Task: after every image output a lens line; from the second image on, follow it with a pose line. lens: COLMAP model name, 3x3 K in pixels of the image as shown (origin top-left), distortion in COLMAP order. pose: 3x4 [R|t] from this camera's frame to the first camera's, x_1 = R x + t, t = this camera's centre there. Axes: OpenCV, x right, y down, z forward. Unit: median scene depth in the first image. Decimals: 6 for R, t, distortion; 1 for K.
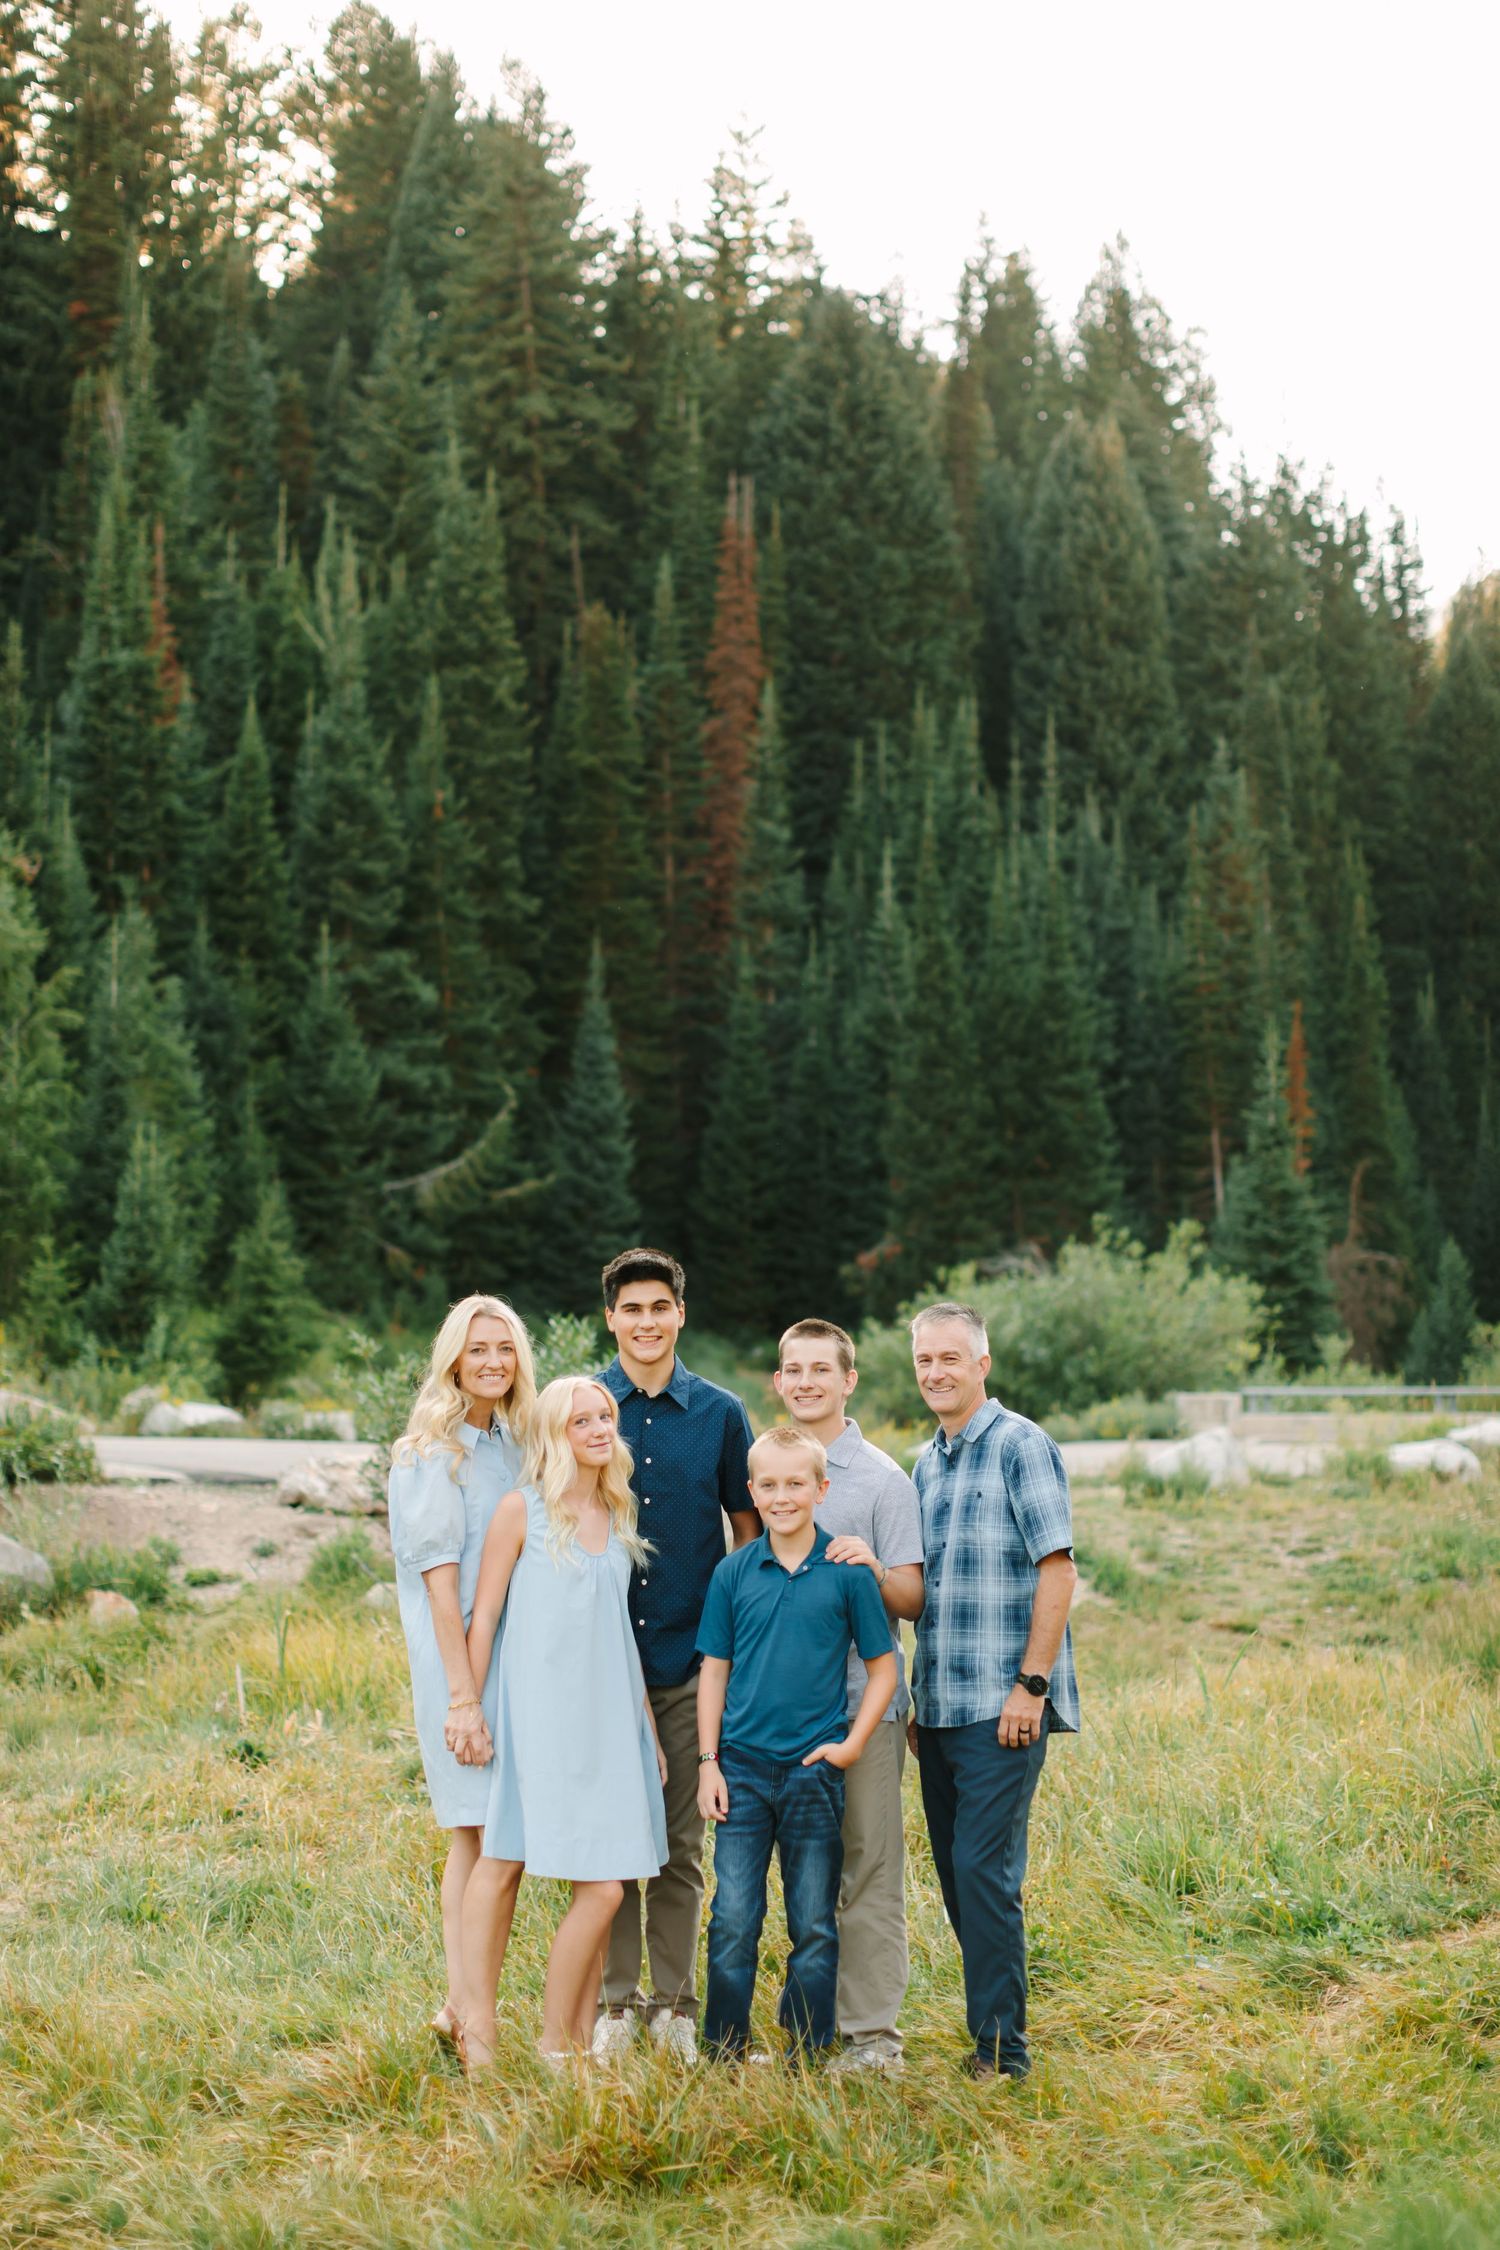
lens RADIAL K [[4279.7, 0, 750.0], [0, 4279.7, 1125.0], [0, 0, 1]] dist [-0.037806, -0.203212]
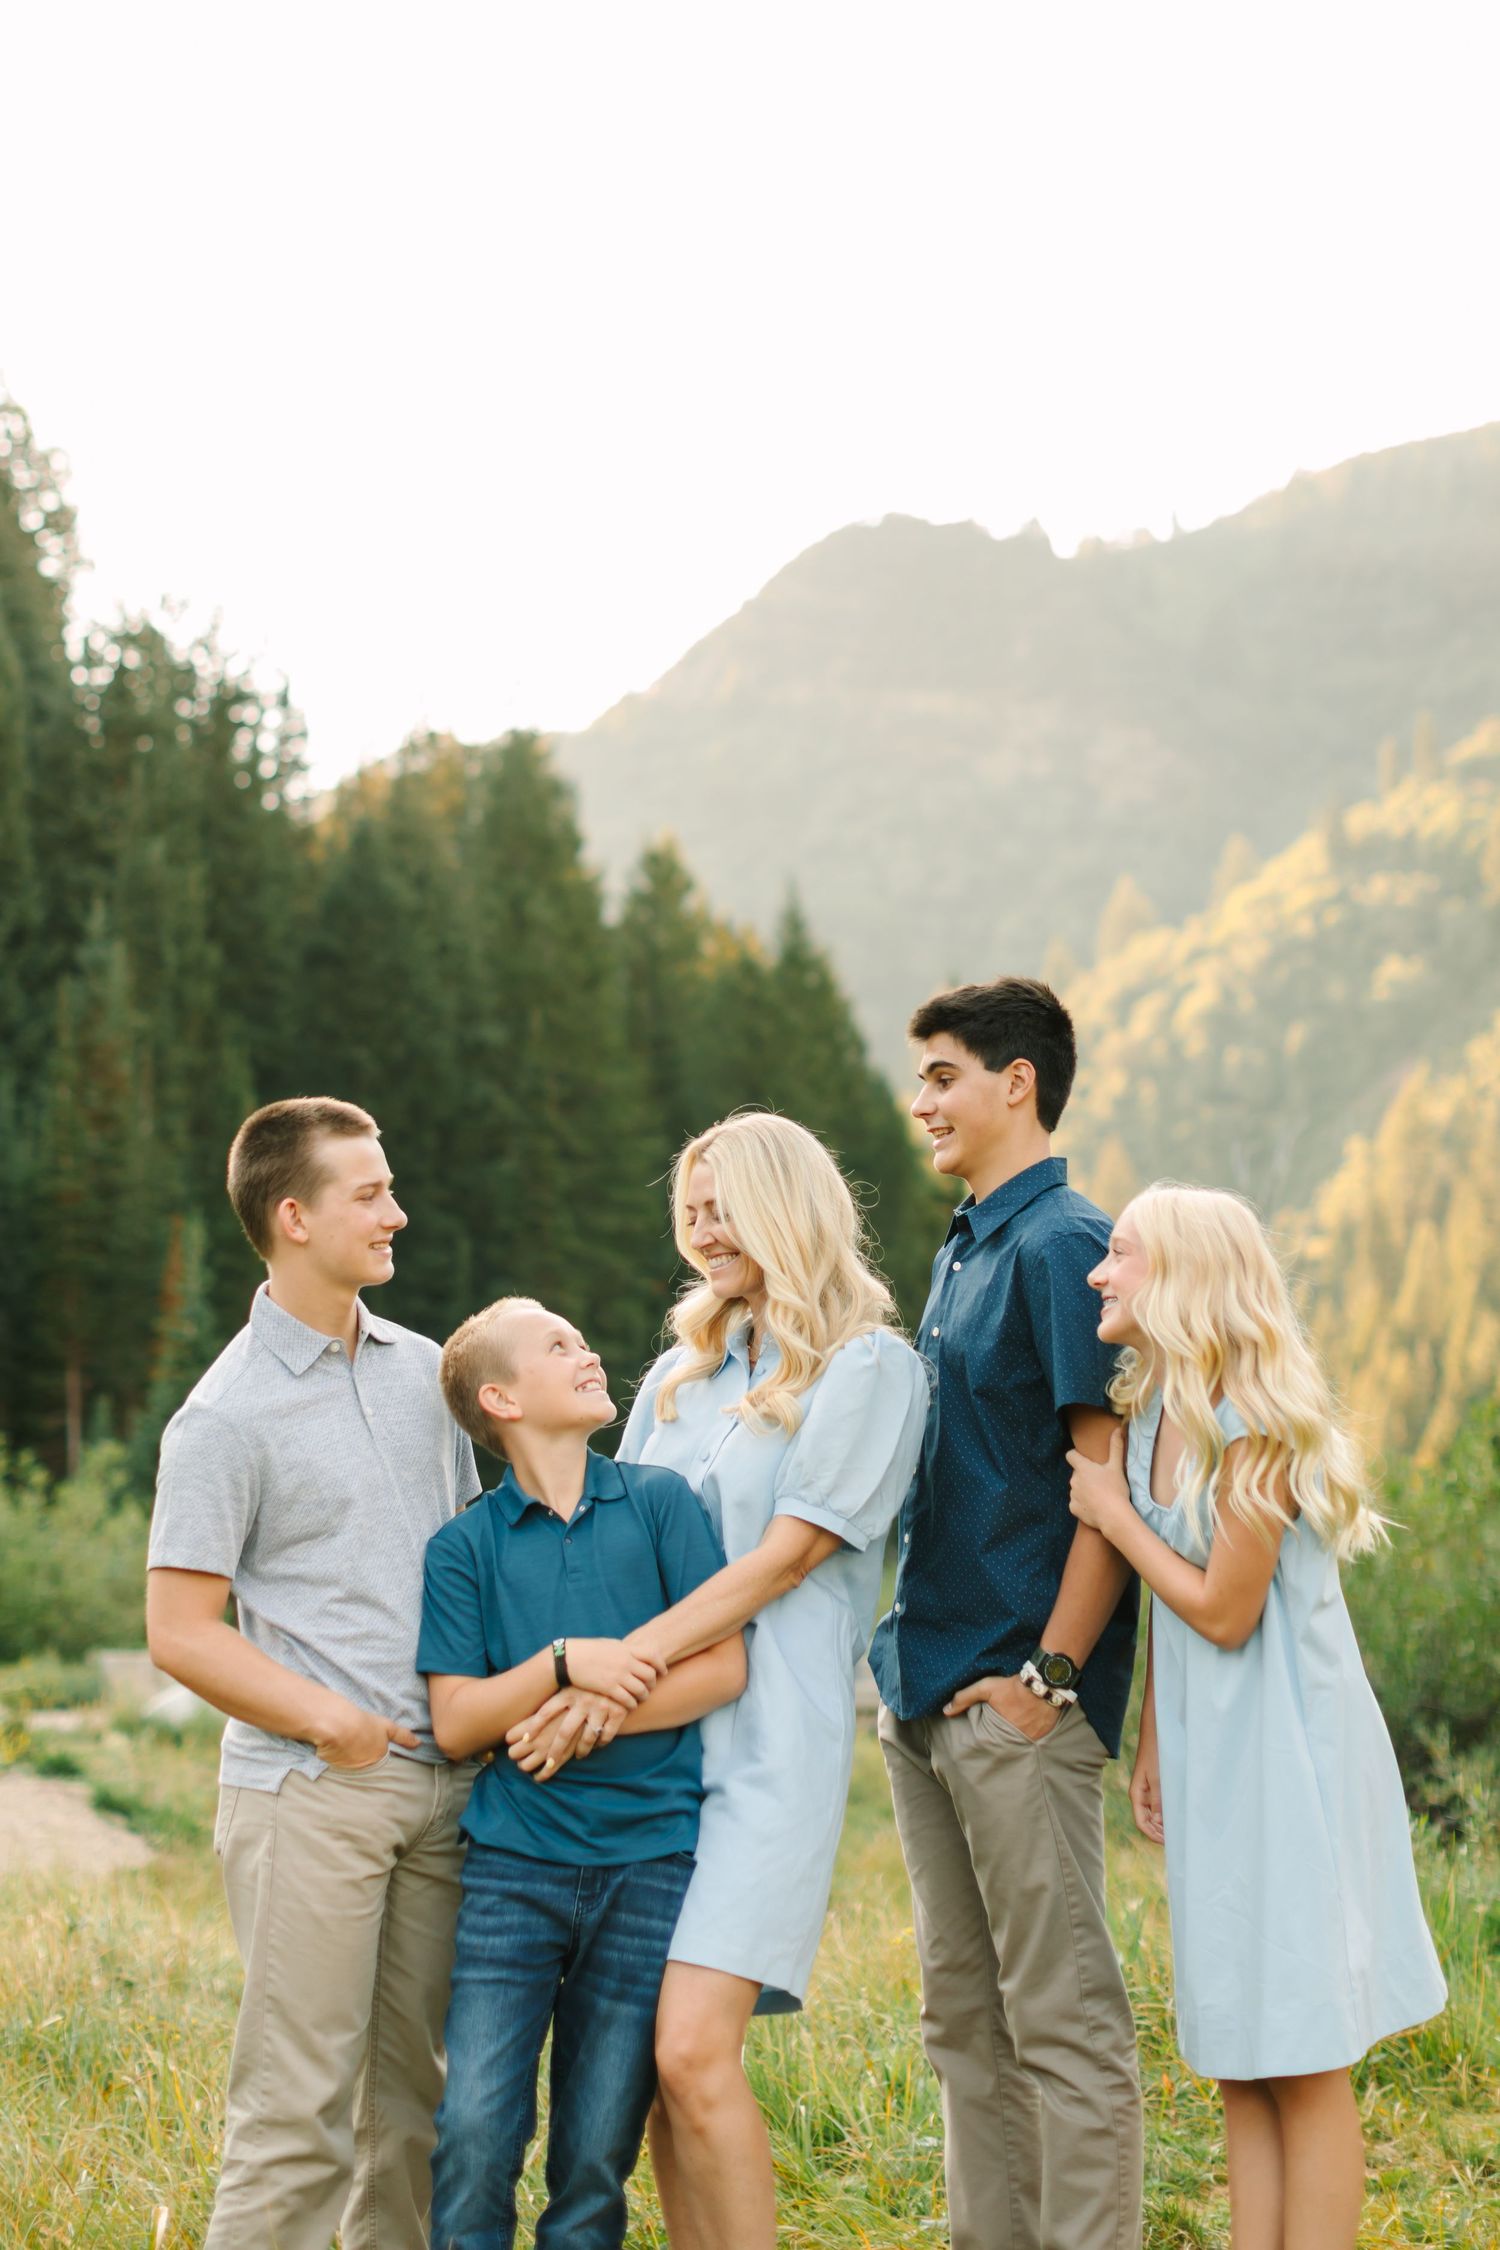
lens RADIAL K [[4052.7, 0, 750.0], [0, 4052.7, 1125.0], [0, 0, 1]] dist [0.022650, 0.037394]
pose [[0.920558, 0.051487, 0.387199, -0.079084], [-0.003311, 0.992268, -0.124073, 0.052004], [-0.390593, 0.112935, 0.913610, 0.214936]]
